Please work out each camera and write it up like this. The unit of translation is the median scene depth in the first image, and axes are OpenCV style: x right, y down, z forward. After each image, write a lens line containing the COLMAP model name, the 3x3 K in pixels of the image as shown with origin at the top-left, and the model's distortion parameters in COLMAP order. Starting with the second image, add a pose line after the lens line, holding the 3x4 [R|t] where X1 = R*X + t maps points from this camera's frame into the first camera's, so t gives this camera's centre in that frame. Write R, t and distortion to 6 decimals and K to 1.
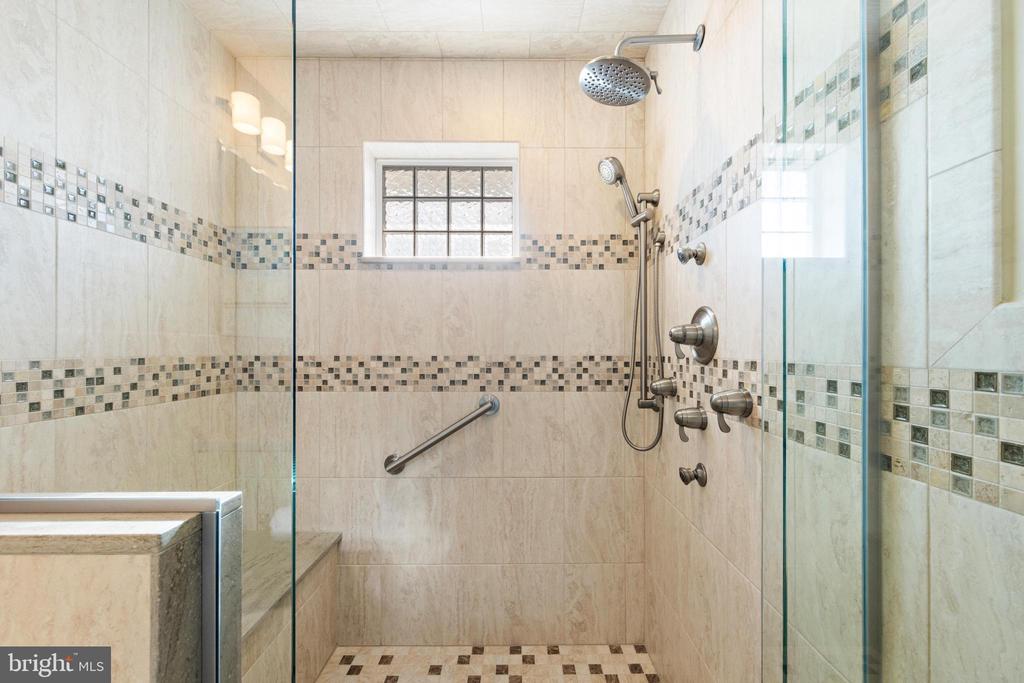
lens RADIAL K [[409.3, 0, 513.5], [0, 409.3, 346.2], [0, 0, 1]] dist [0.009122, 0.000294]
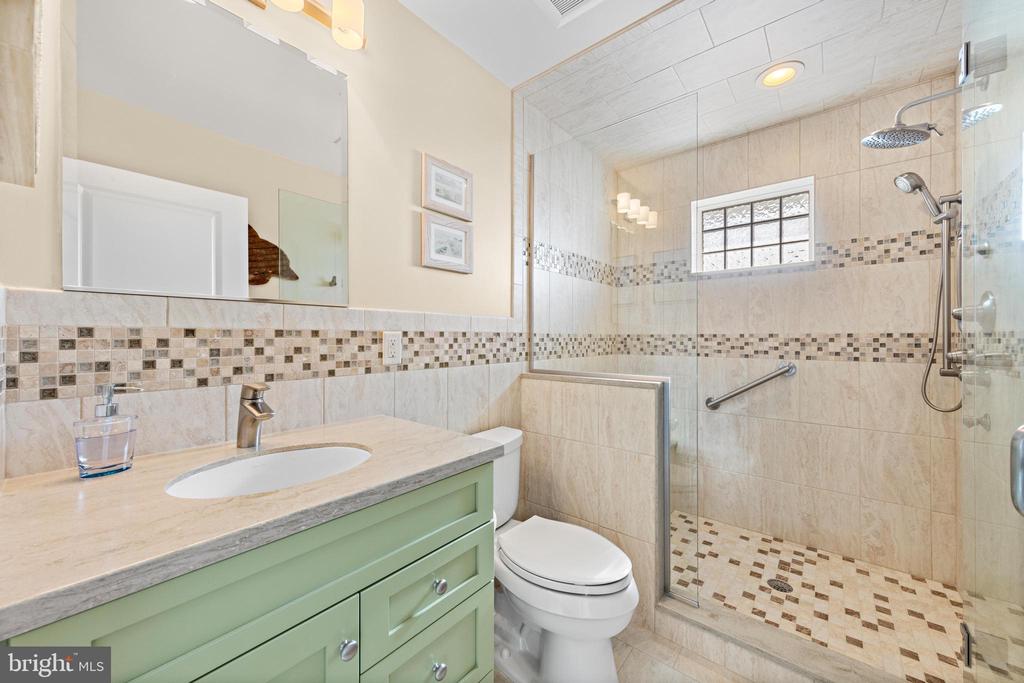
lens RADIAL K [[387.2, 0, 509.9], [0, 387.2, 336.8], [0, 0, 1]] dist [0.002773, 0.000289]
pose [[0.774631, -0.001509, -0.632412, 0.045251], [0.004747, 0.999983, 0.003429, 0.024699], [0.632396, -0.005658, 0.774625, -0.630087]]
